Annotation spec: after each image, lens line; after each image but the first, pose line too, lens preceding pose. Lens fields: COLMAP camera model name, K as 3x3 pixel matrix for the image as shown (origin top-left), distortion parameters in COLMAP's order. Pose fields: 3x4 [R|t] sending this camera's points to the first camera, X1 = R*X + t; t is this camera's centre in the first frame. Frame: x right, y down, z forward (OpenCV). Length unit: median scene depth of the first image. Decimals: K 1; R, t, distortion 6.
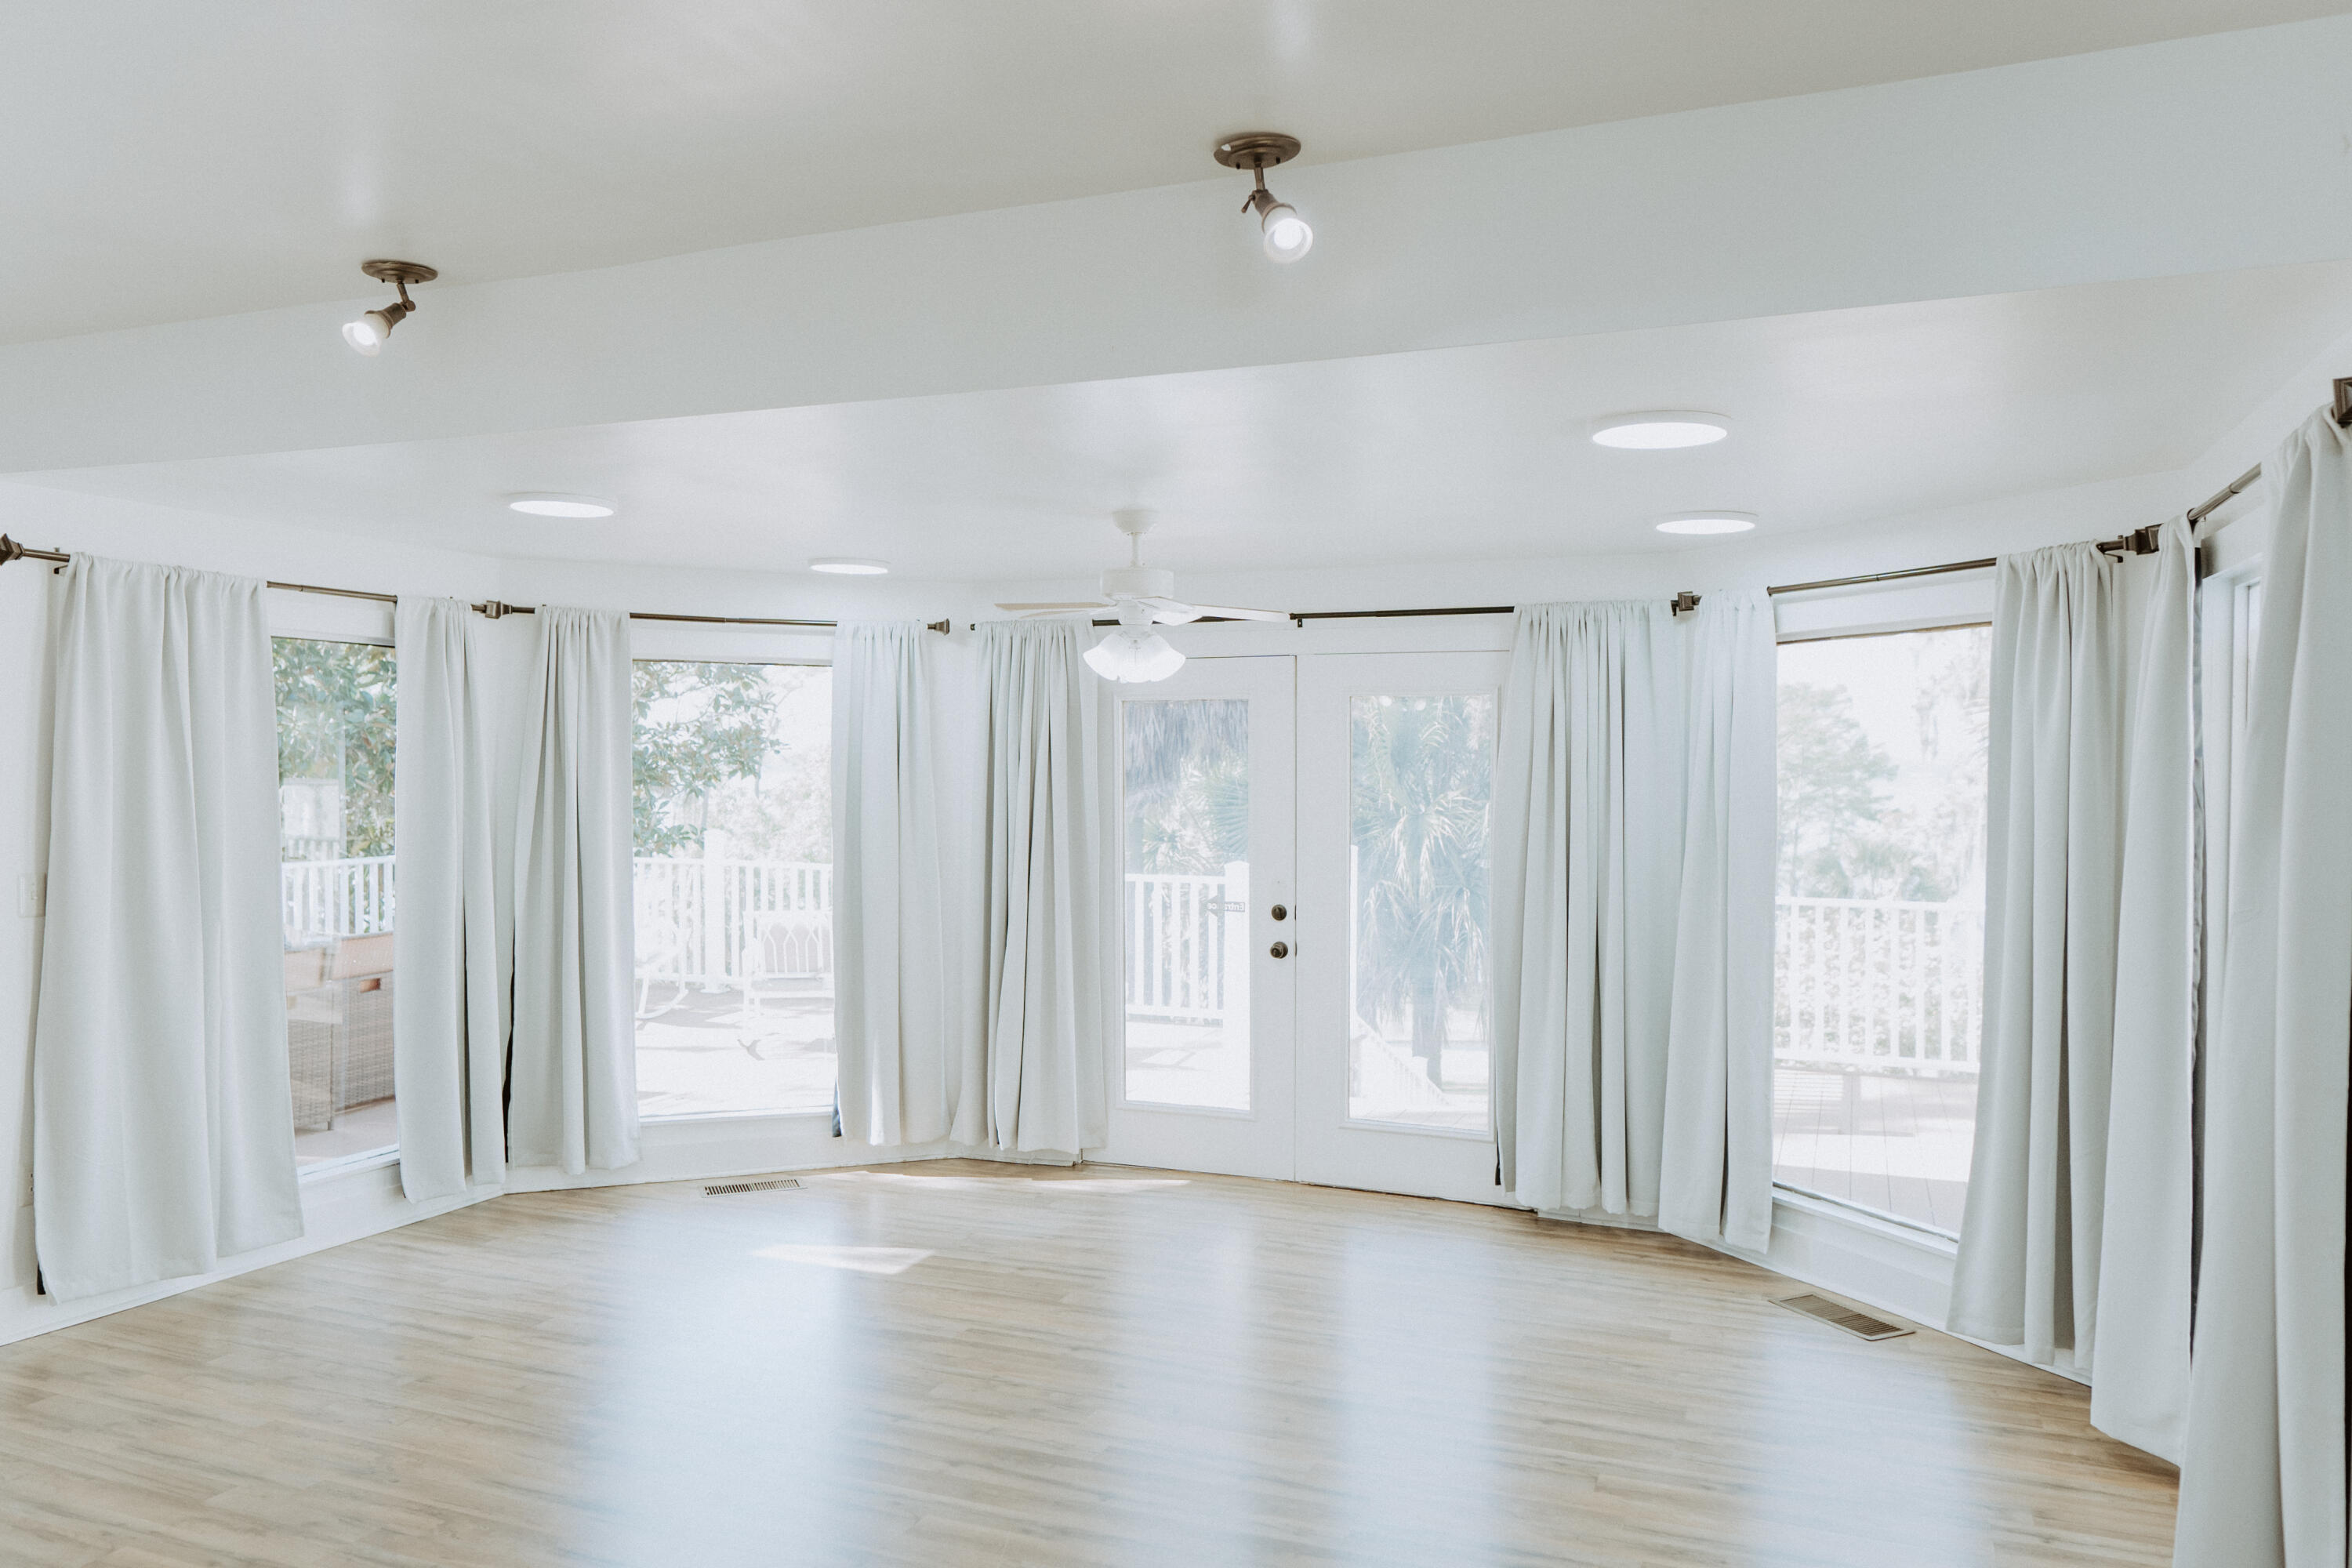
lens RADIAL K [[1662.8, 0, 1176.0], [0, 1662.8, 784.0], [0, 0, 1]] dist [-0.005015, 0.003162]
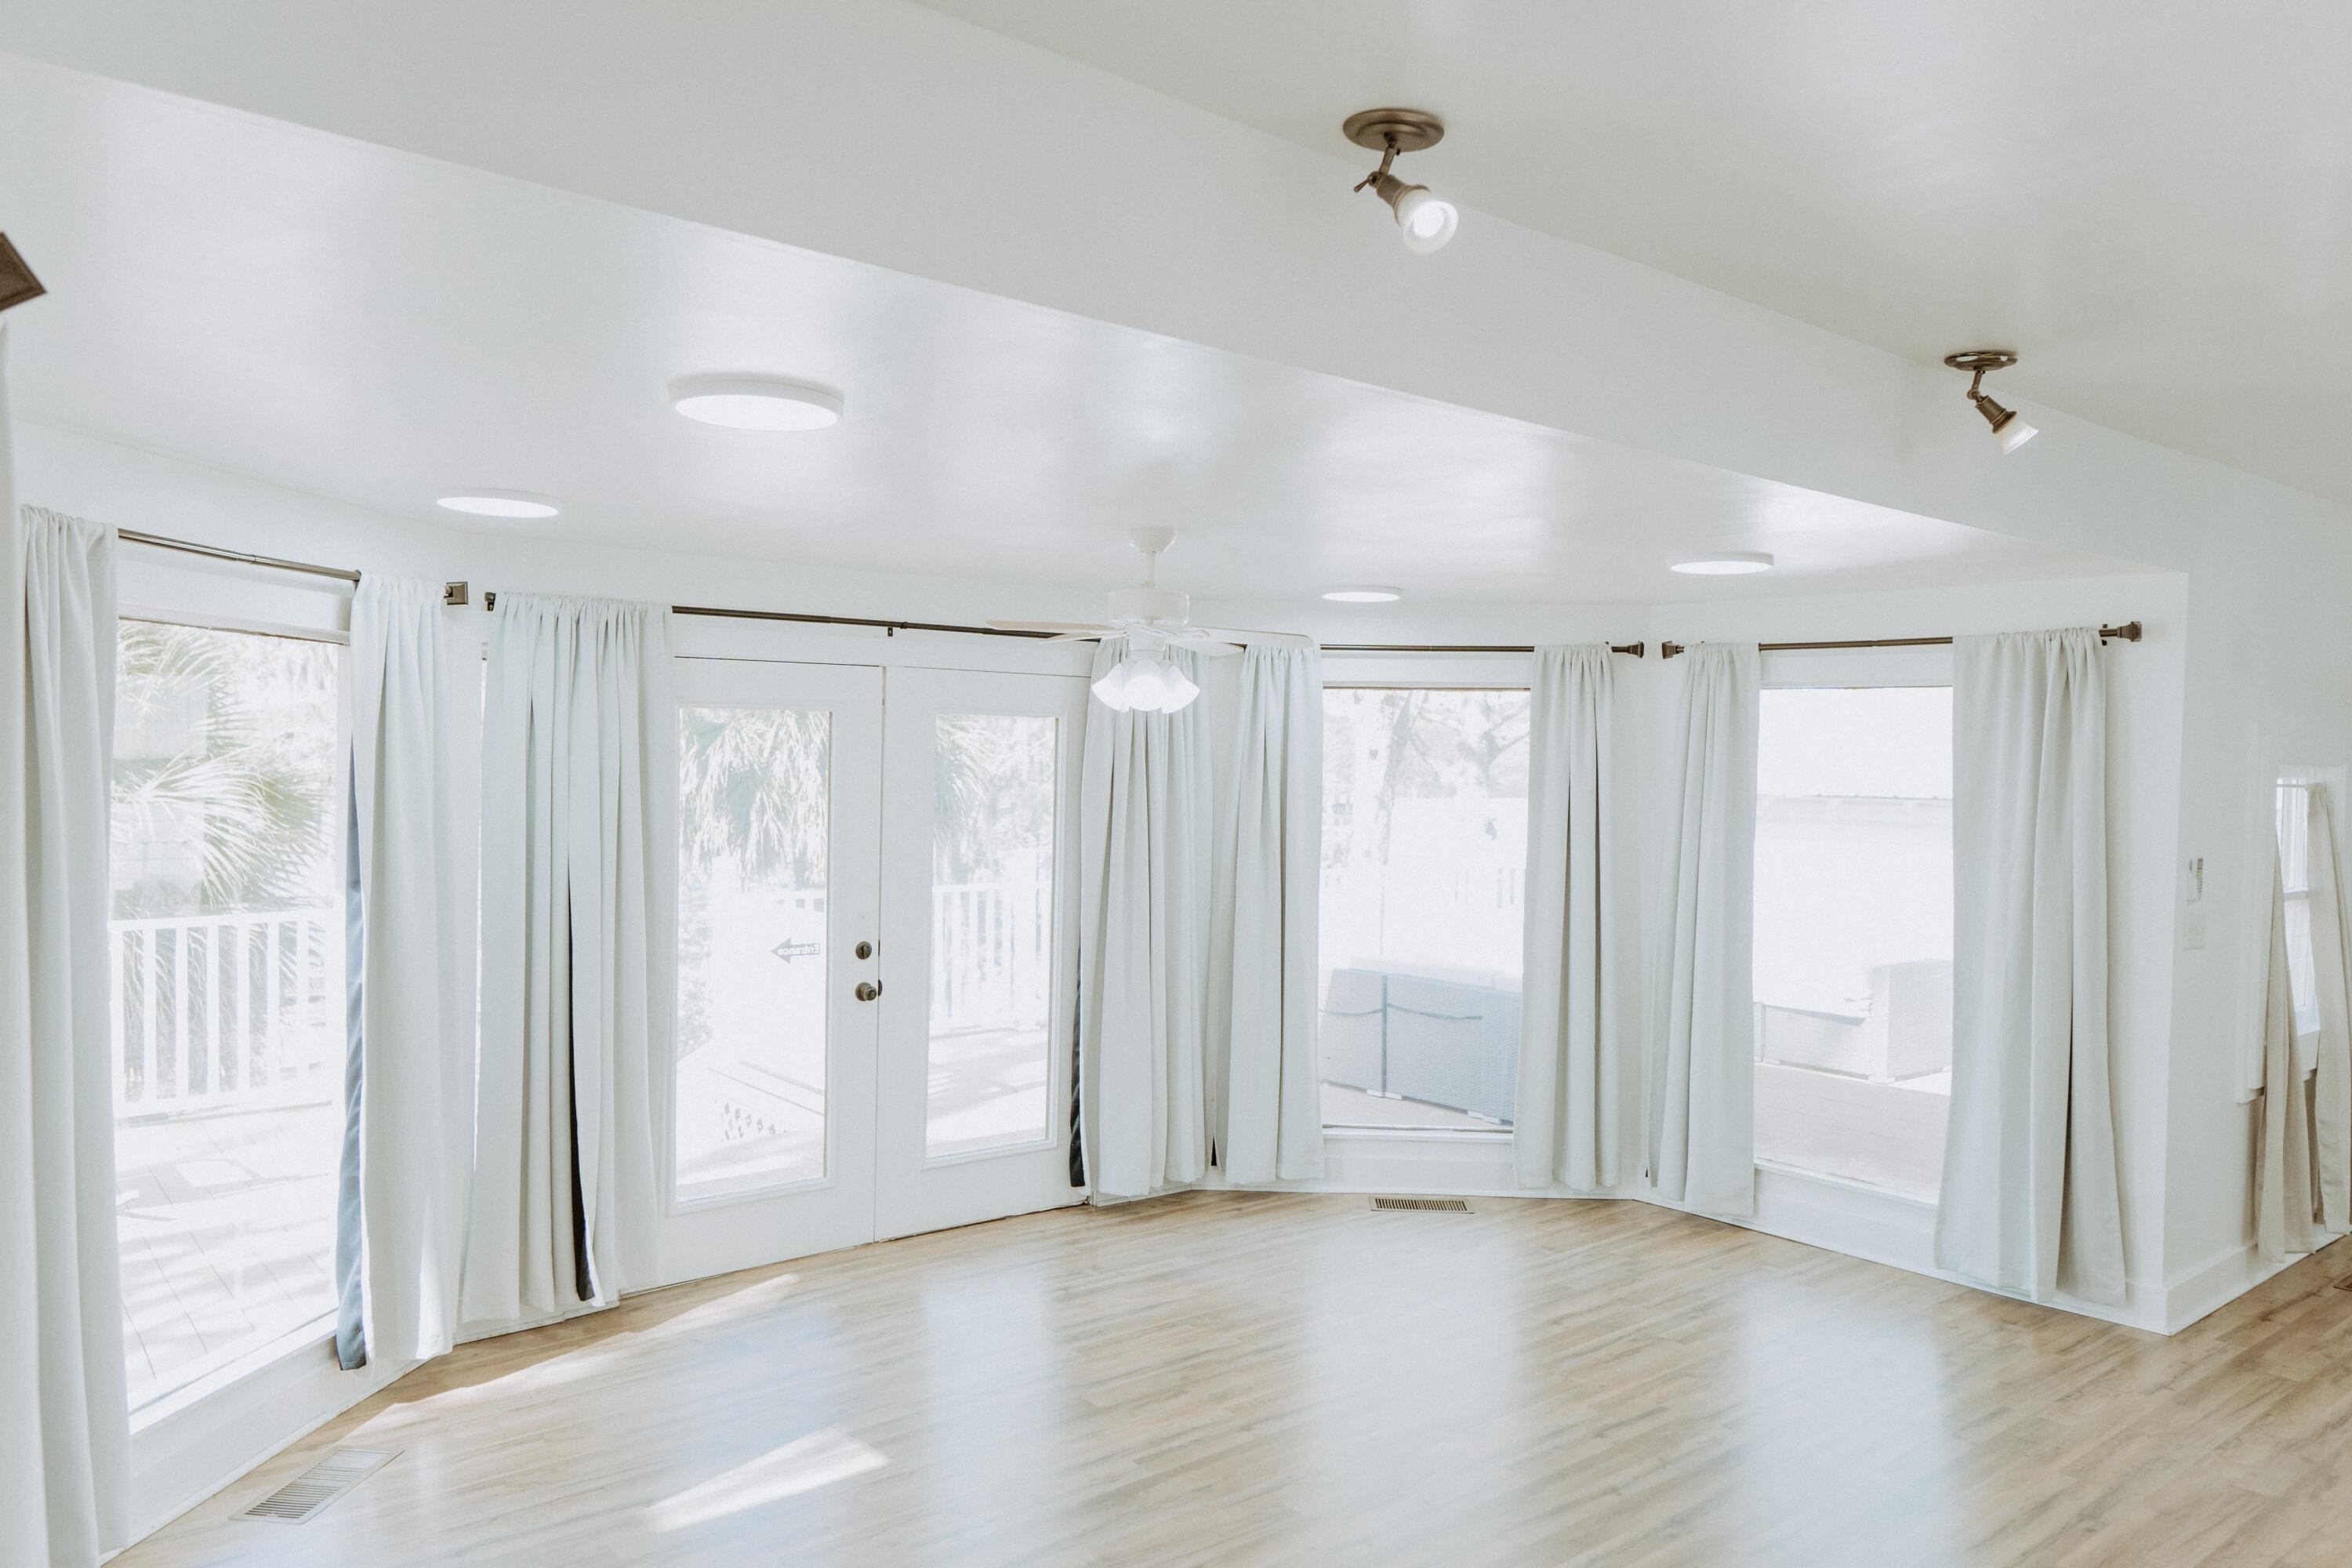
lens RADIAL K [[1662.8, 0, 1176.0], [0, 1662.8, 784.0], [0, 0, 1]] dist [-0.005015, 0.003162]
pose [[0.465817, -0.007566, 0.884849, -0.674218], [0.008143, 0.999958, 0.004264, -0.001283], [-0.884843, 0.005219, 0.465859, 0.500214]]
